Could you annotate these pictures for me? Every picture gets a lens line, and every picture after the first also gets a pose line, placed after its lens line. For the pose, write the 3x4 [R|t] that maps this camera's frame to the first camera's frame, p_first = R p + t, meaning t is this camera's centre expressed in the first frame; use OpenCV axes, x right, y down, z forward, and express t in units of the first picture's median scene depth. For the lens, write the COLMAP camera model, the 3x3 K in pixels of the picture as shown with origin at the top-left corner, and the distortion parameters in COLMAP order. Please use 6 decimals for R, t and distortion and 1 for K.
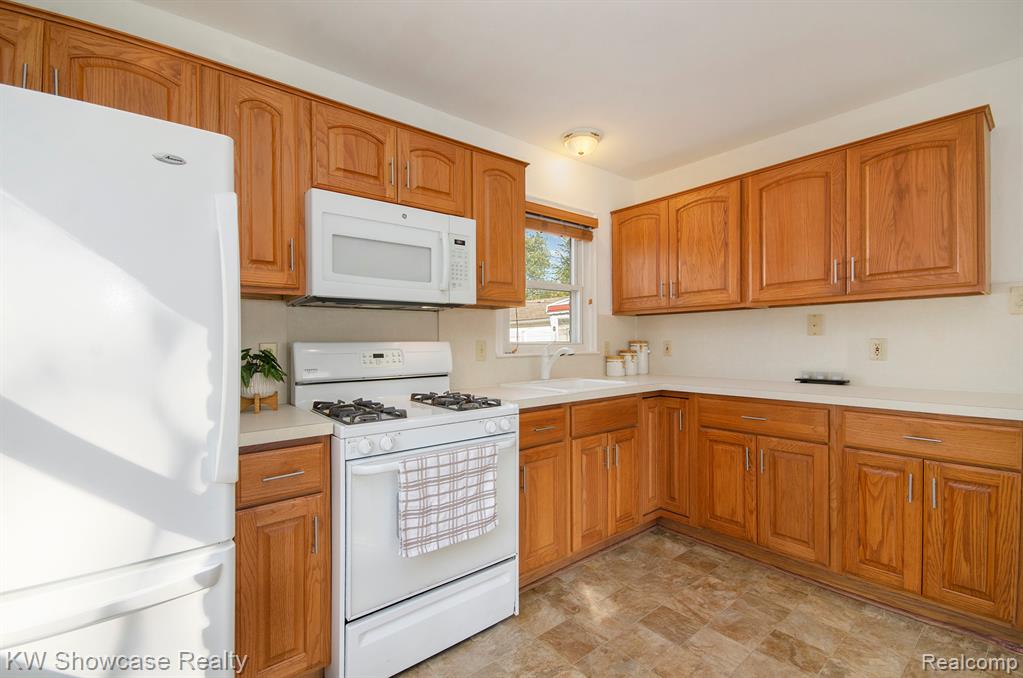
lens RADIAL K [[456.2, 0, 512.3], [0, 456.2, 344.0], [0, 0, 1]] dist [0.002675, -0.000145]
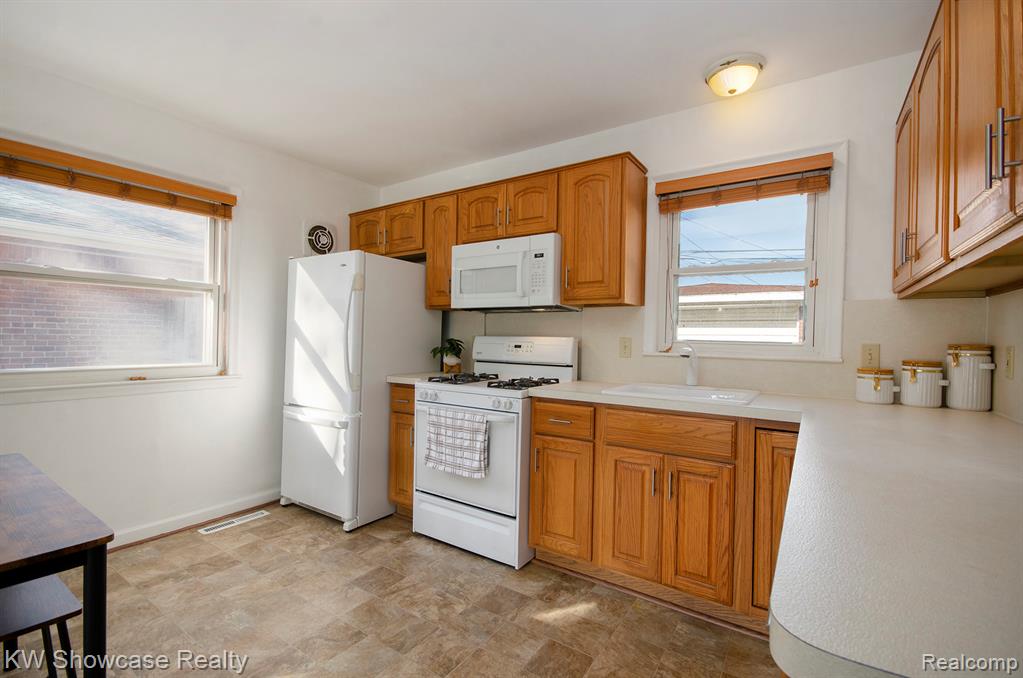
lens RADIAL K [[456.2, 0, 512.3], [0, 456.2, 344.0], [0, 0, 1]] dist [0.002675, -0.000145]
pose [[0.278252, 0.025444, -0.960171, 1.083735], [-0.025997, 0.999482, 0.018952, -0.008798], [0.960156, 0.019688, 0.278770, 0.626061]]
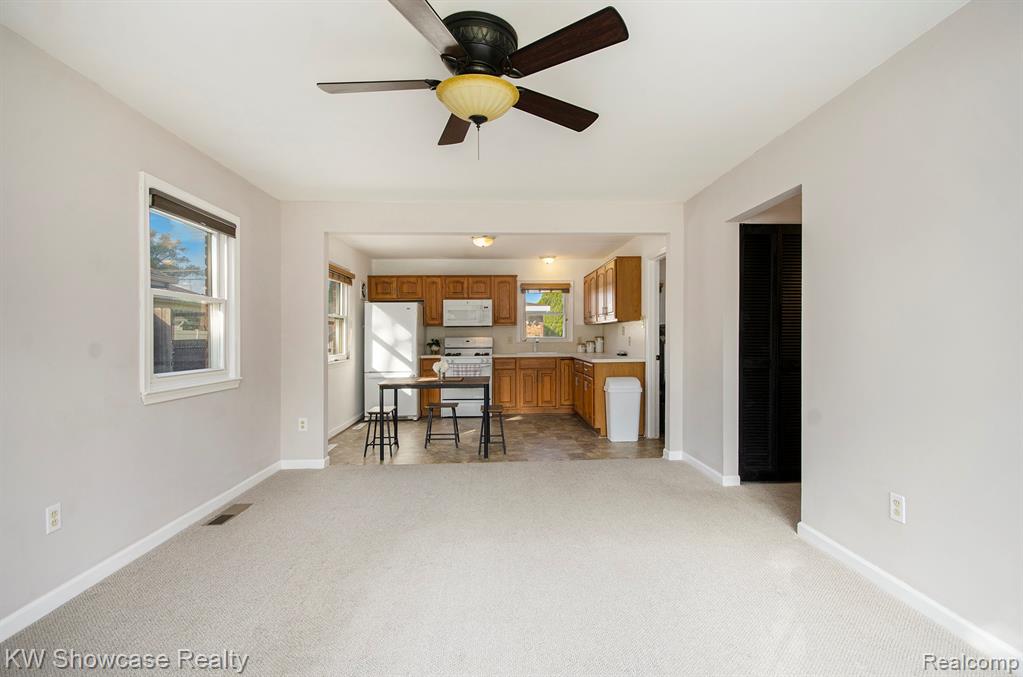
lens RADIAL K [[492.5, 0, 511.5], [0, 492.5, 338.5], [0, 0, 1]] dist [0.000843, -0.000042]
pose [[0.787193, 0.006561, -0.616672, 2.342093], [-0.003338, 0.999974, 0.006379, -0.020560], [0.616698, -0.002963, 0.787194, -1.779539]]
